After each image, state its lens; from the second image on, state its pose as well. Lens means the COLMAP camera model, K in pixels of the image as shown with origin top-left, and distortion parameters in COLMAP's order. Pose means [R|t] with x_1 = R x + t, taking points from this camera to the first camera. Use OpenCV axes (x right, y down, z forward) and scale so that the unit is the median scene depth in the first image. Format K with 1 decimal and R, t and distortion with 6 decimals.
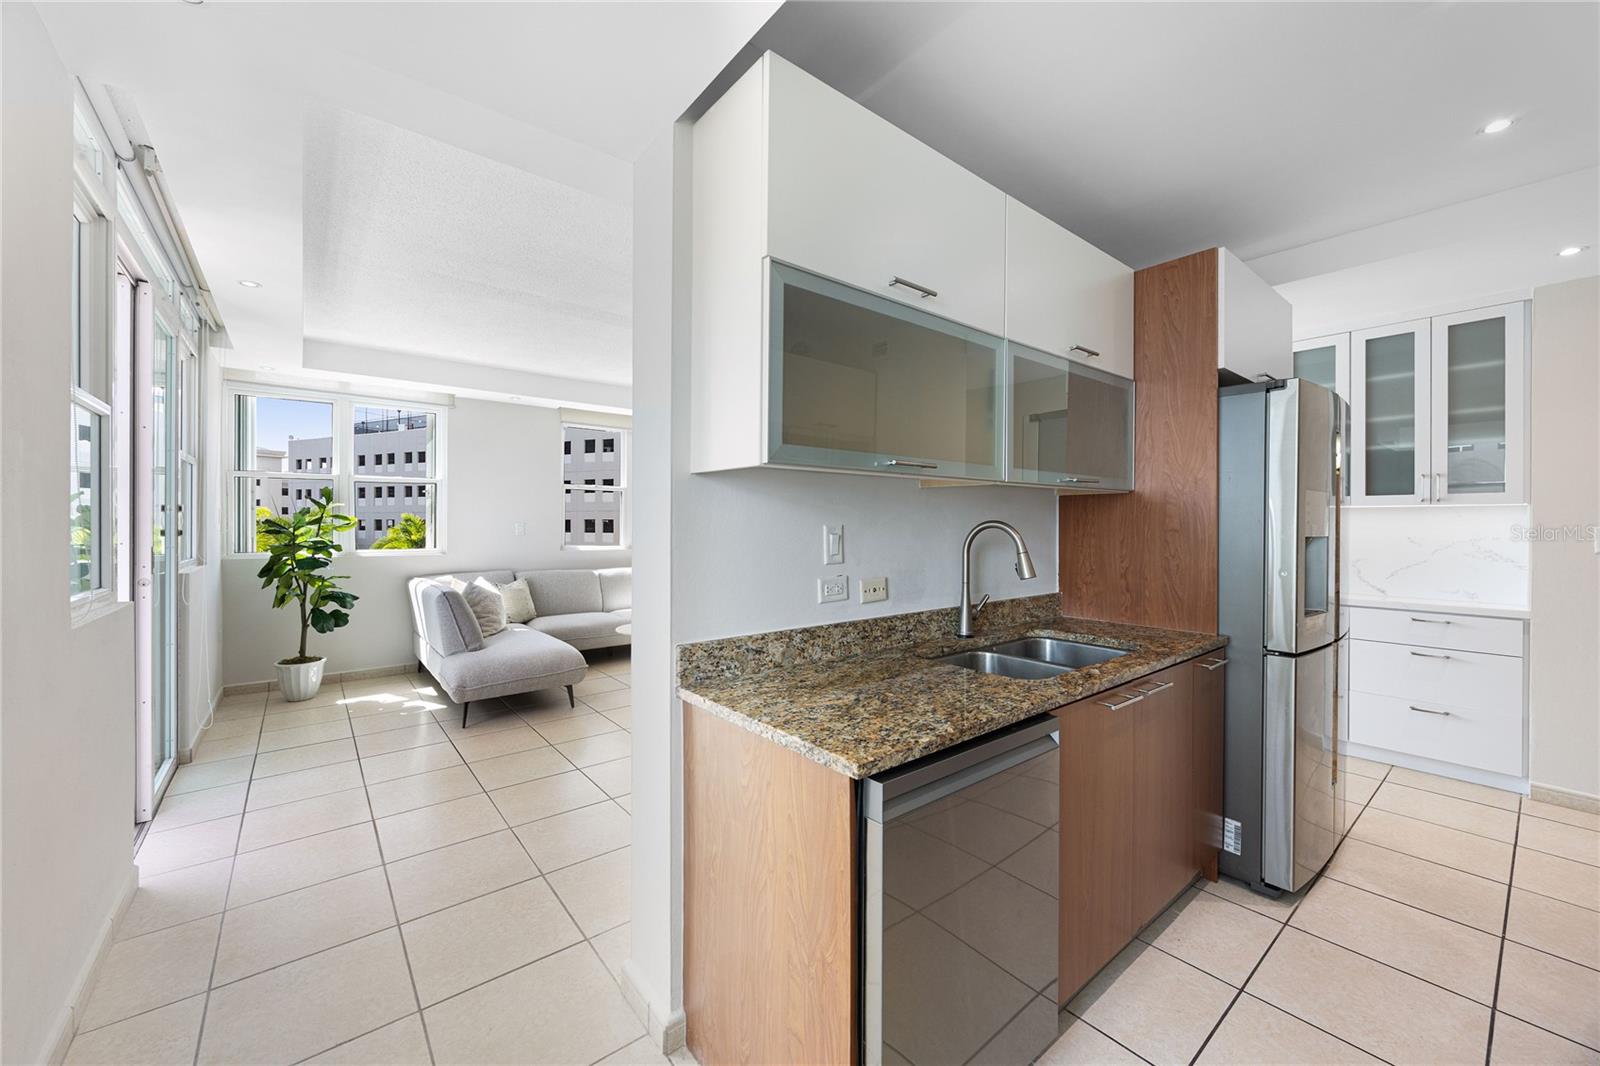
lens RADIAL K [[617.6, 0, 798.2], [0, 617.6, 522.6], [0, 0, 1]] dist [0.000064, 0.000053]
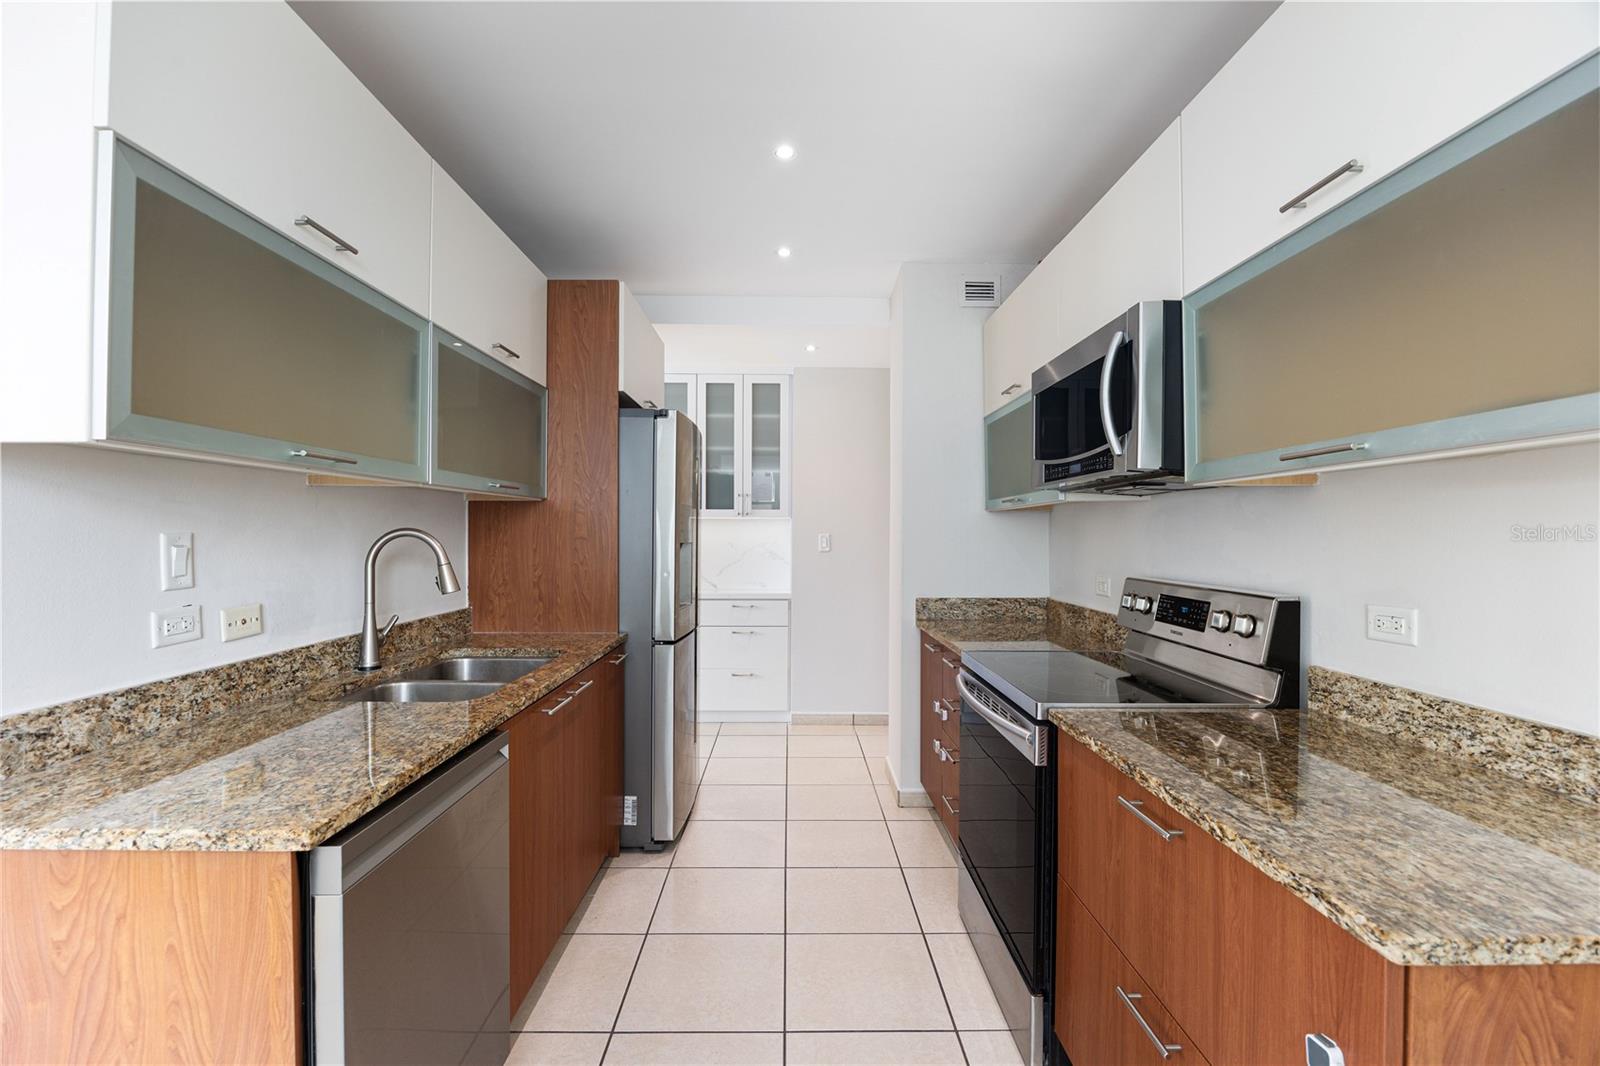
lens RADIAL K [[705.4, 0, 800.0], [0, 705.4, 533.0], [0, 0, 1]] dist [-0.001619, -0.000036]
pose [[0.619026, -0.000470, 0.785370, -0.119502], [-0.002306, 0.999994, 0.002416, 0.000192], [-0.785367, -0.003307, 0.619022, -0.034653]]
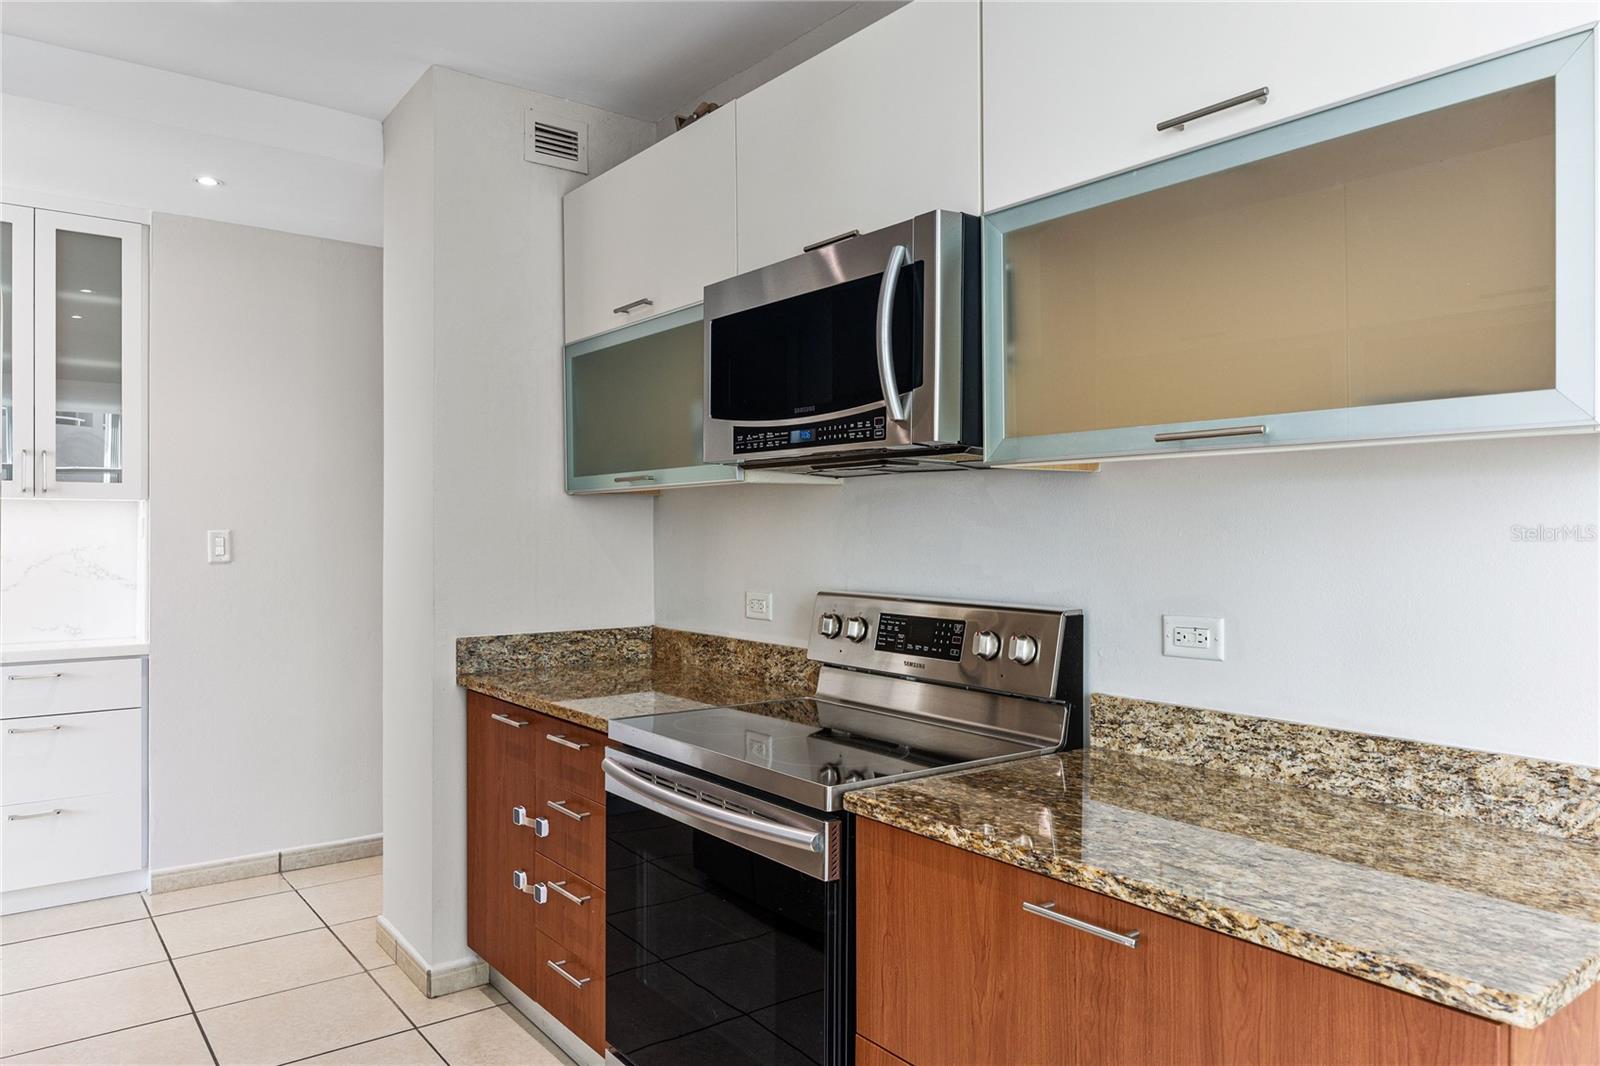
lens RADIAL K [[1083.6, 0, 800.0], [0, 1083.6, 533.0], [0, 0, 1]] dist [0.006924, -0.002177]
pose [[0.033995, -0.007470, 0.999394, -0.142316], [-0.002956, 0.999967, 0.007575, -0.003616], [-0.999418, -0.003212, 0.033972, 0.244453]]
